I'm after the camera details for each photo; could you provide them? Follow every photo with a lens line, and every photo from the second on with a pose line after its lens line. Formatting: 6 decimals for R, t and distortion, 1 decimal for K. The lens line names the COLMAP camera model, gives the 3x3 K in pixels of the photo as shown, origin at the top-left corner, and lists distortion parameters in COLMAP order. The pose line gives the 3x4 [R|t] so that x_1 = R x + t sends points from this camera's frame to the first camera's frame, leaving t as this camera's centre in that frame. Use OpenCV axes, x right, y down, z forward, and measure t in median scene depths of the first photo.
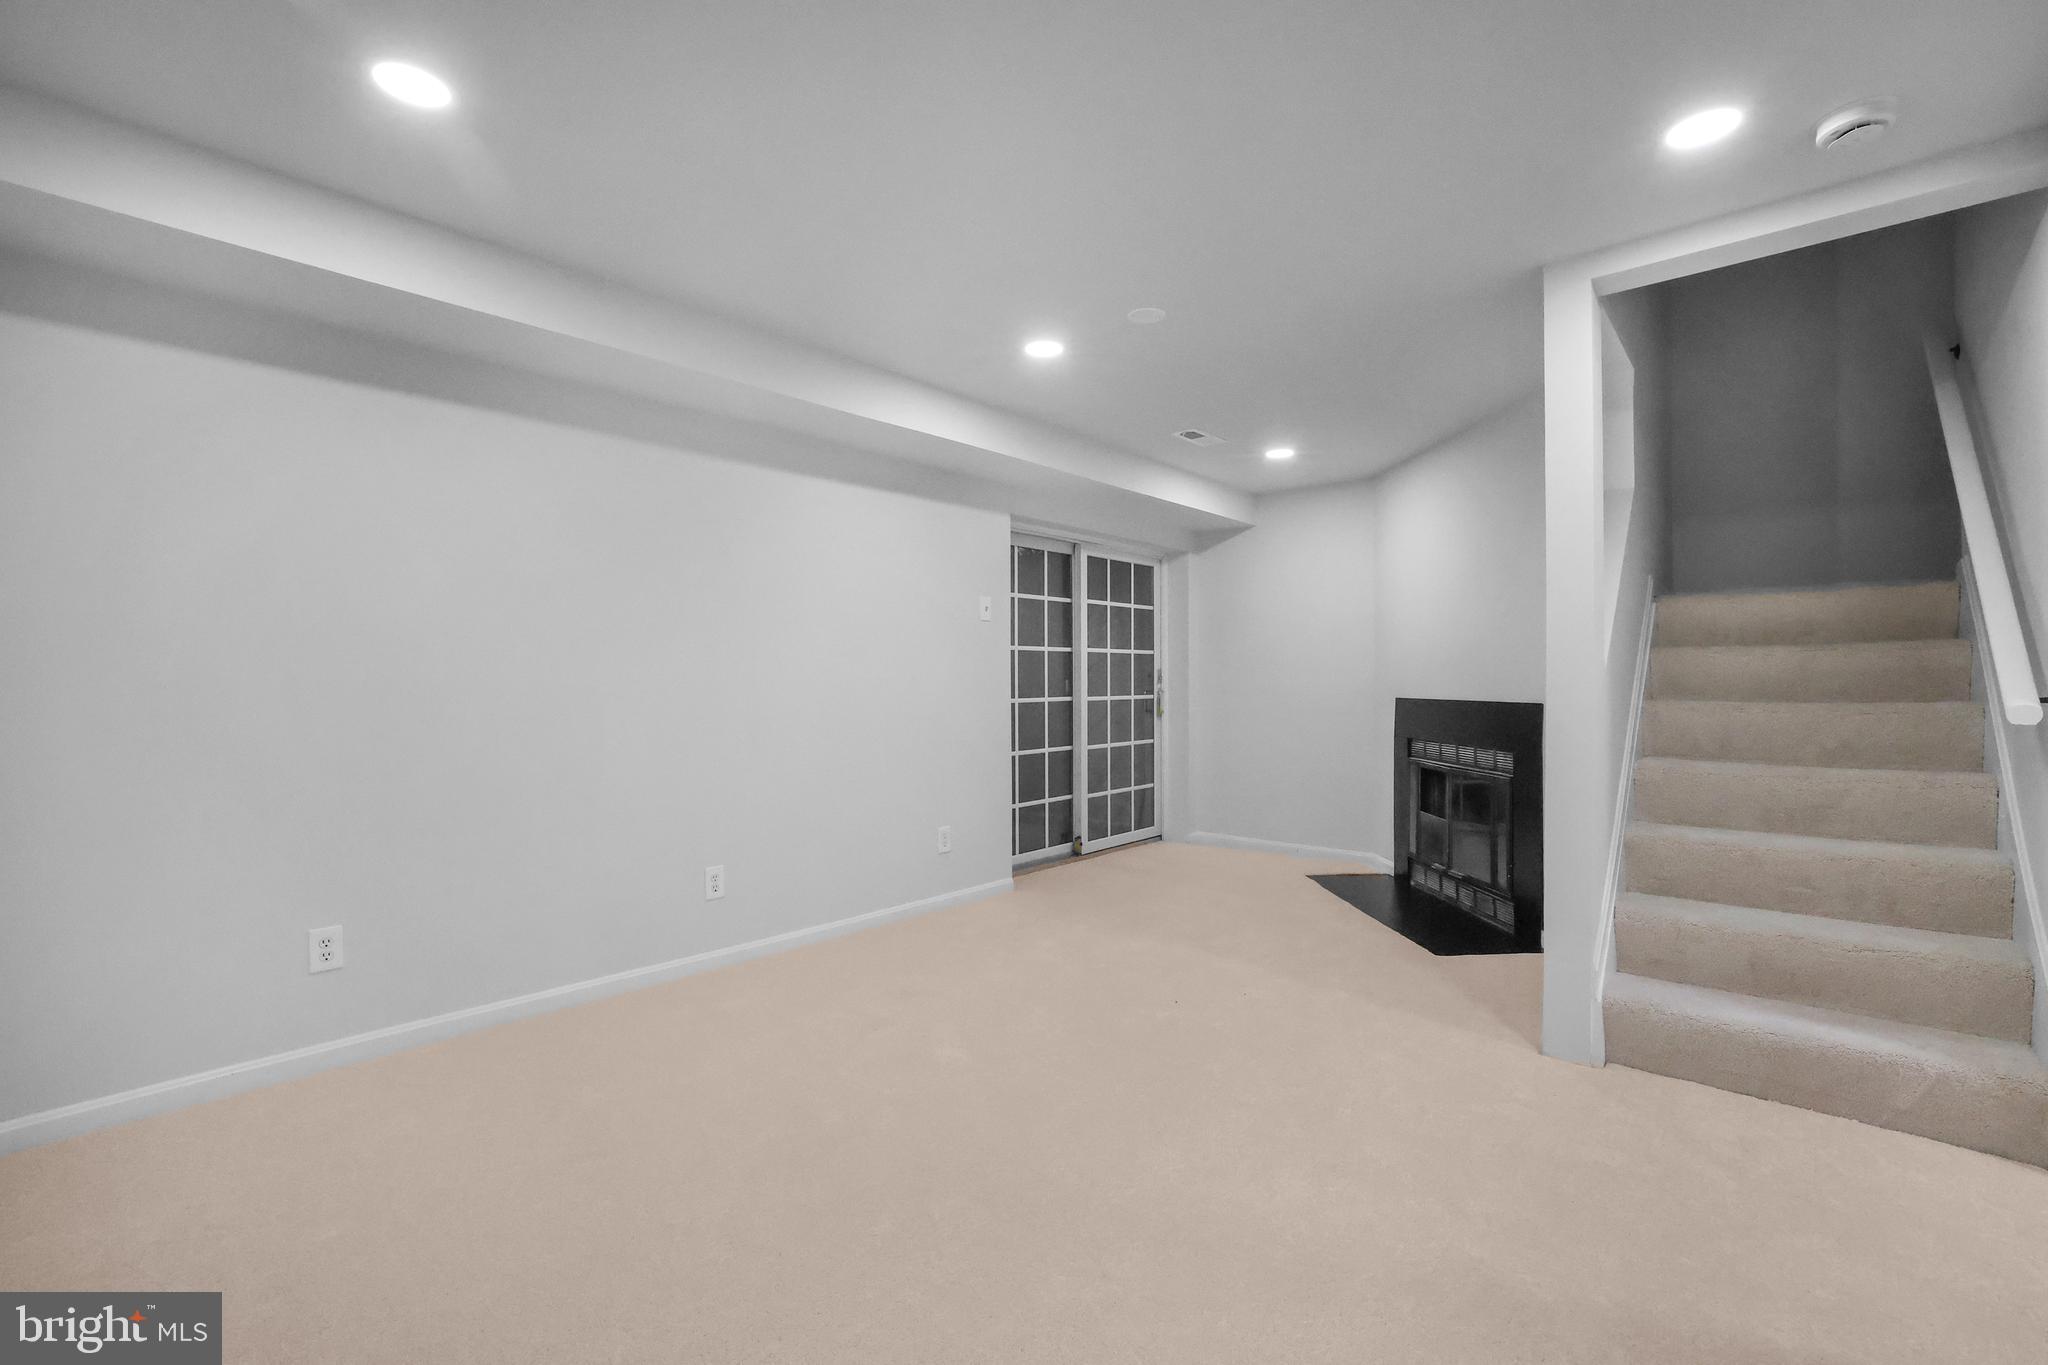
lens RADIAL K [[880.7, 0, 1028.1], [0, 880.7, 675.3], [0, 0, 1]] dist [-0.047016, 0.016079]
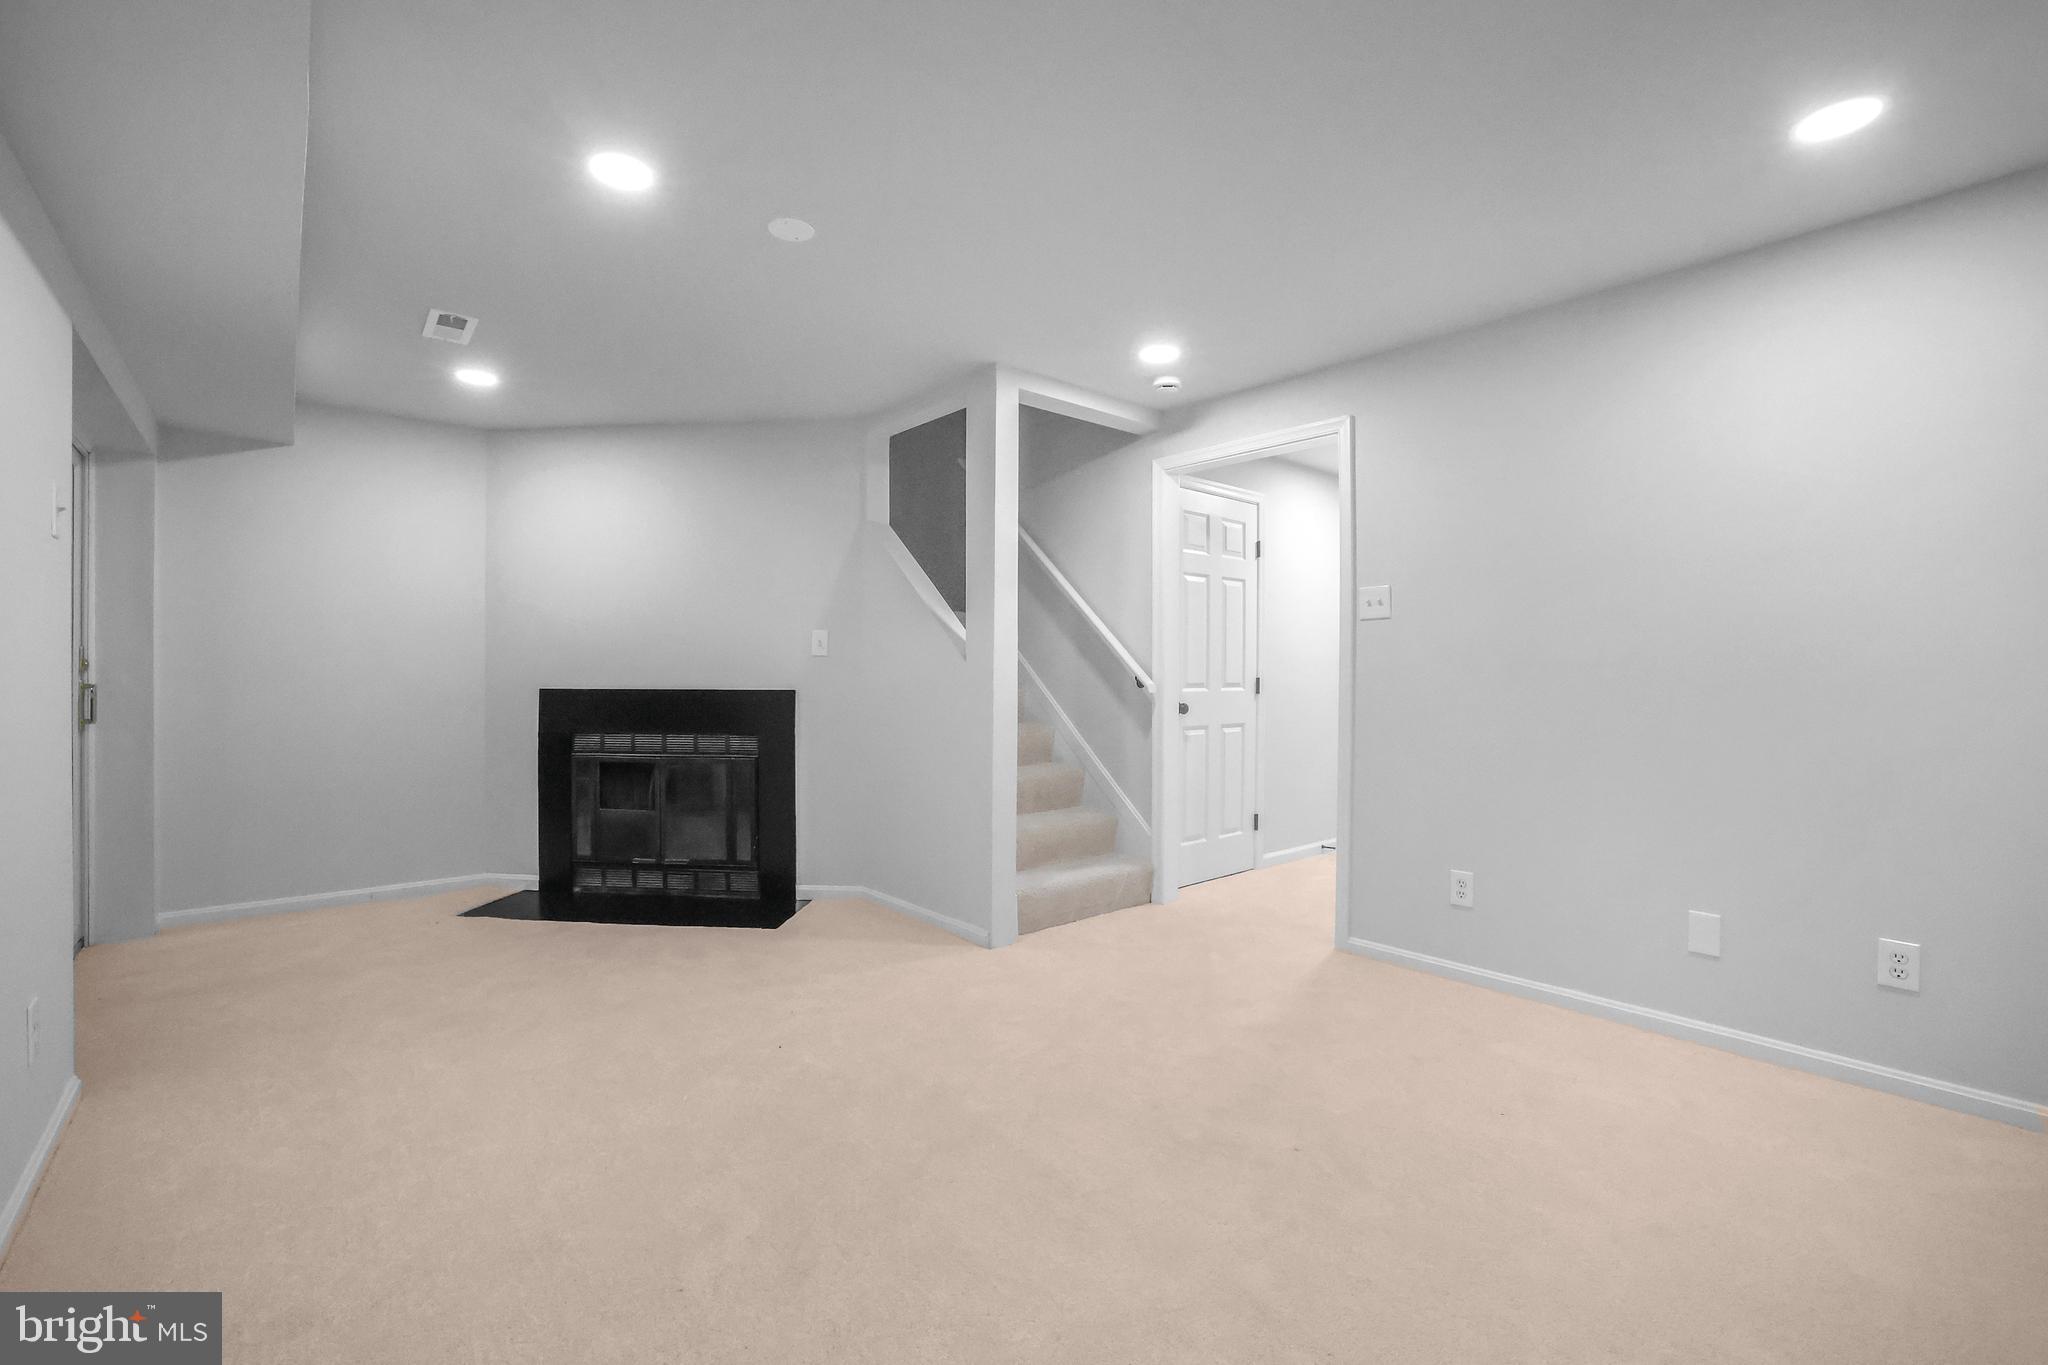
lens RADIAL K [[880.7, 0, 1028.1], [0, 880.7, 675.3], [0, 0, 1]] dist [-0.047016, 0.016079]
pose [[0.142416, 0.002167, 0.989805, -0.443718], [-0.010774, 0.999942, -0.000639, 0.008030], [-0.989748, -0.010573, 0.142431, 0.441152]]
